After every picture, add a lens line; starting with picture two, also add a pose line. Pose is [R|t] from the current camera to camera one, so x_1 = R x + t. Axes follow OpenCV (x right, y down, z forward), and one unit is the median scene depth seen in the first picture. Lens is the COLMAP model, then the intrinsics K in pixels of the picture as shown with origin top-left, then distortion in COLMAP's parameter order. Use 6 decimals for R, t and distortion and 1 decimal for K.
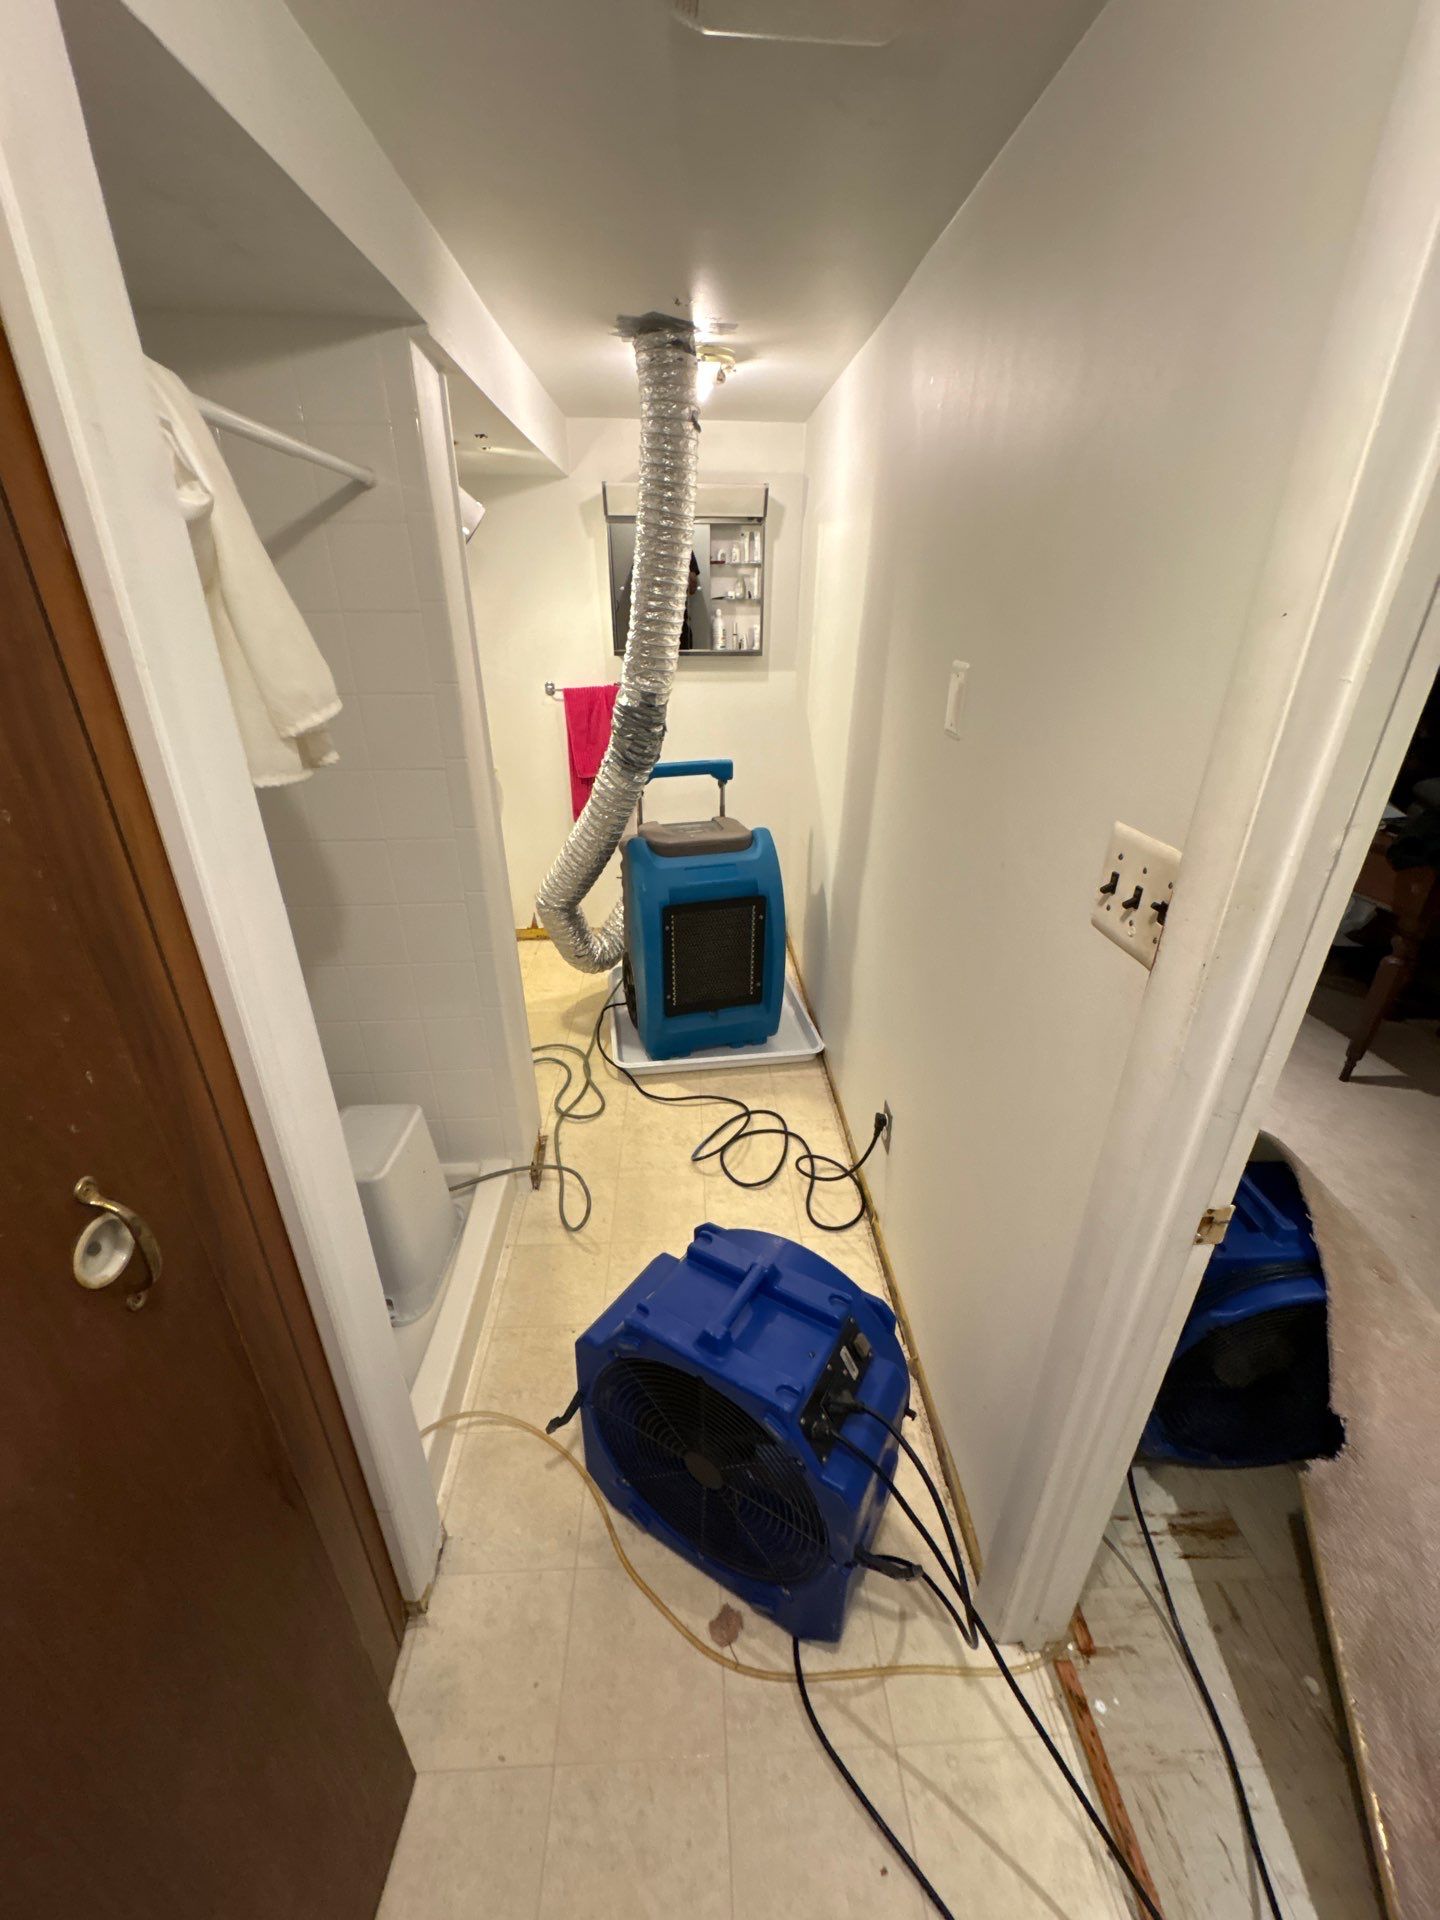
lens RADIAL K [[778.2, 0, 717.3], [0, 778.2, 955.7], [0, 0, 1]] dist [0.010287, 0.000251]
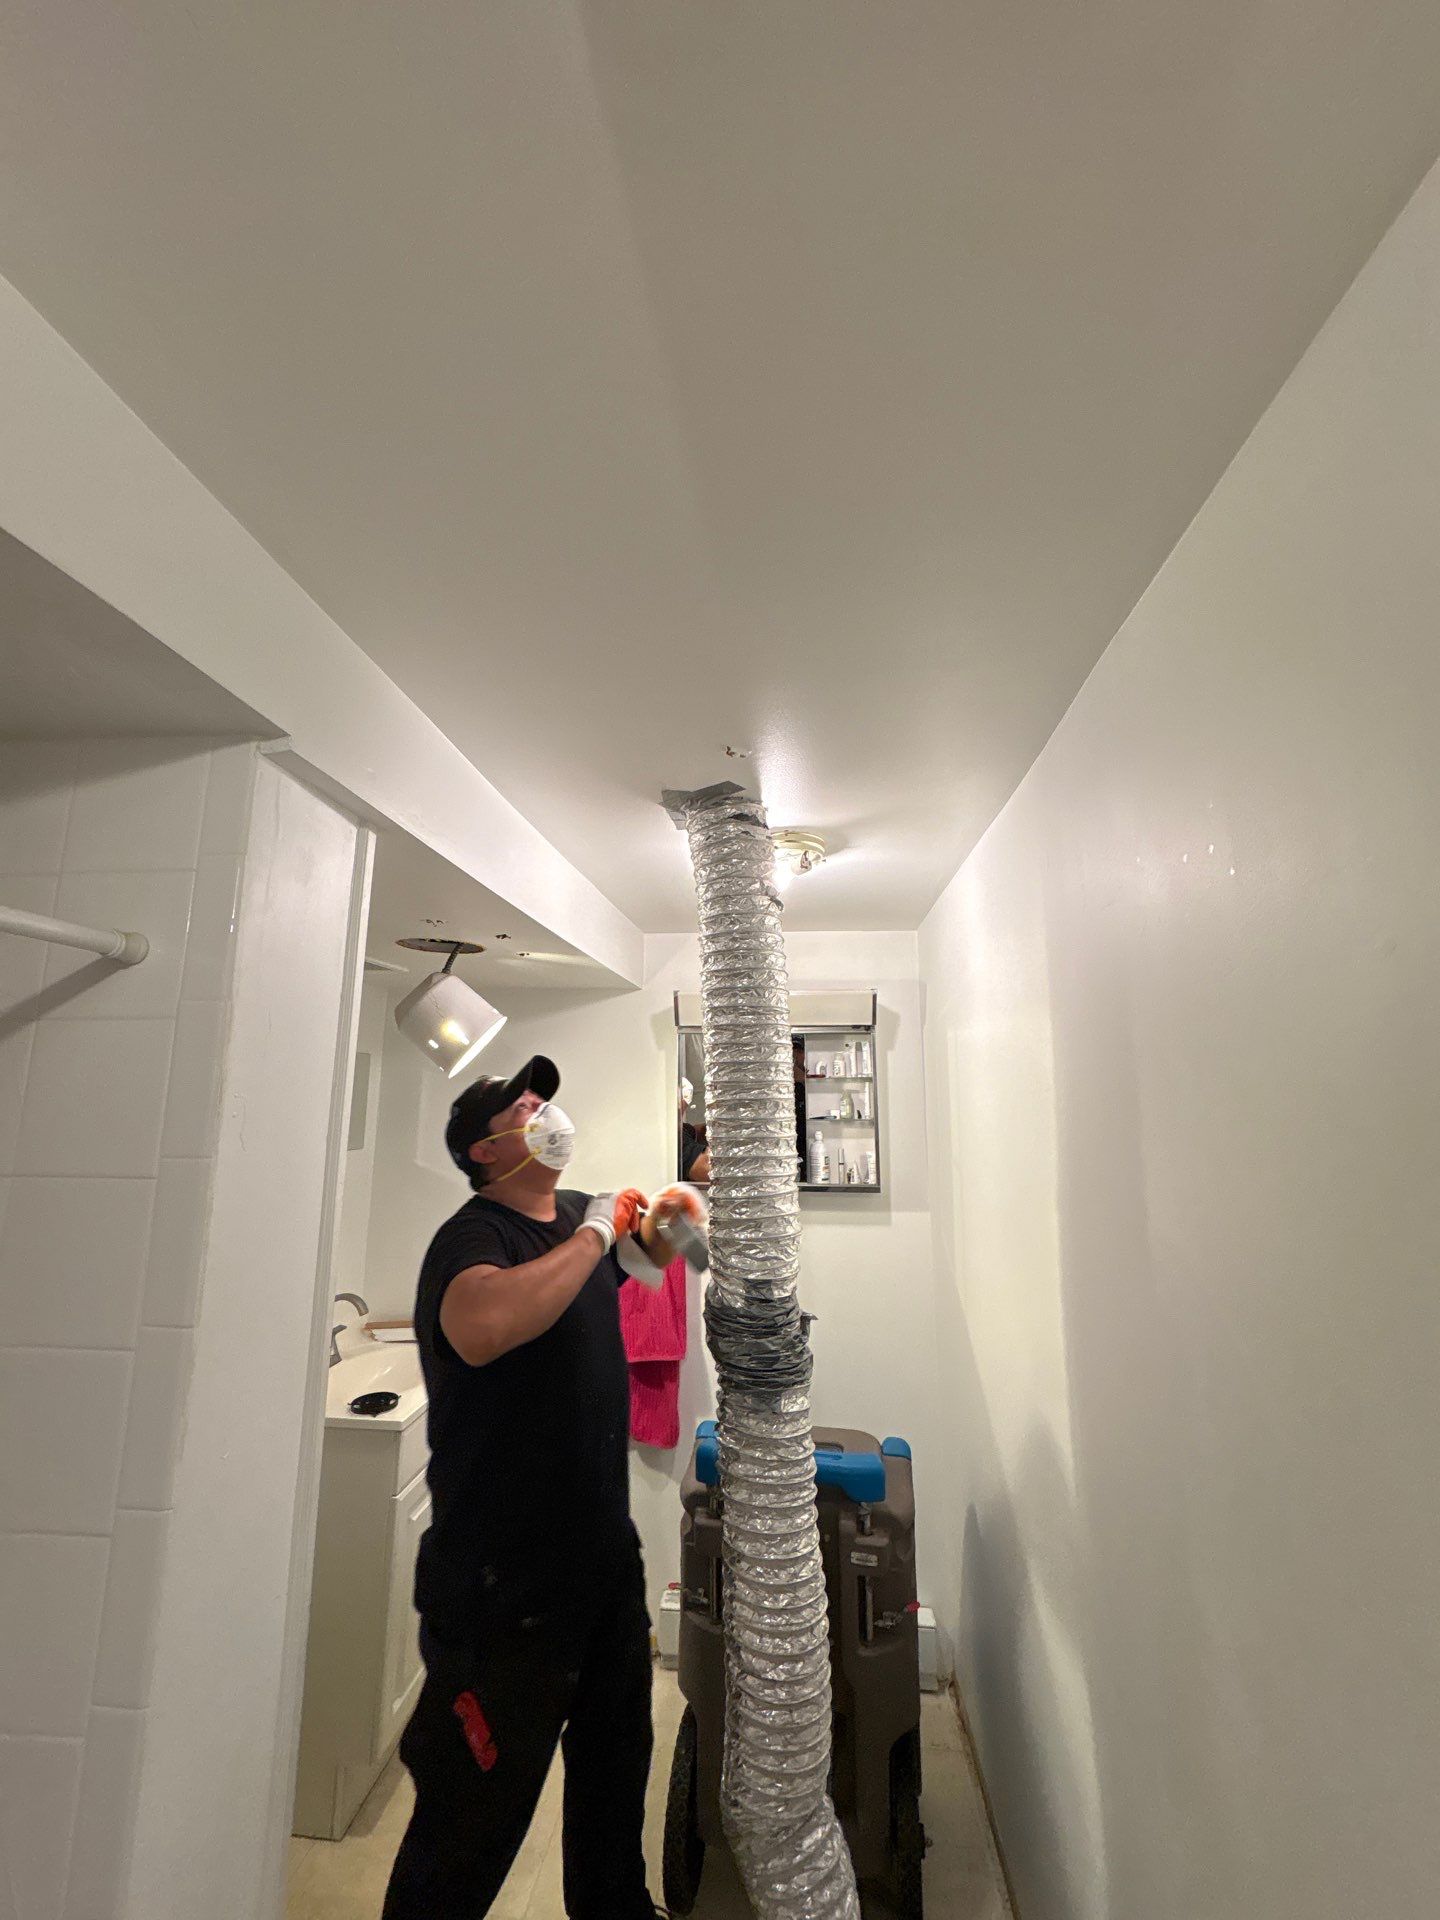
lens RADIAL K [[778.2, 0, 717.3], [0, 778.2, 955.7], [0, 0, 1]] dist [0.010287, 0.000251]
pose [[0.988945, -0.024034, -0.146323, 0.020394], [-0.064900, 0.817090, -0.572846, -0.151827], [0.133327, 0.576009, 0.806497, 0.292669]]
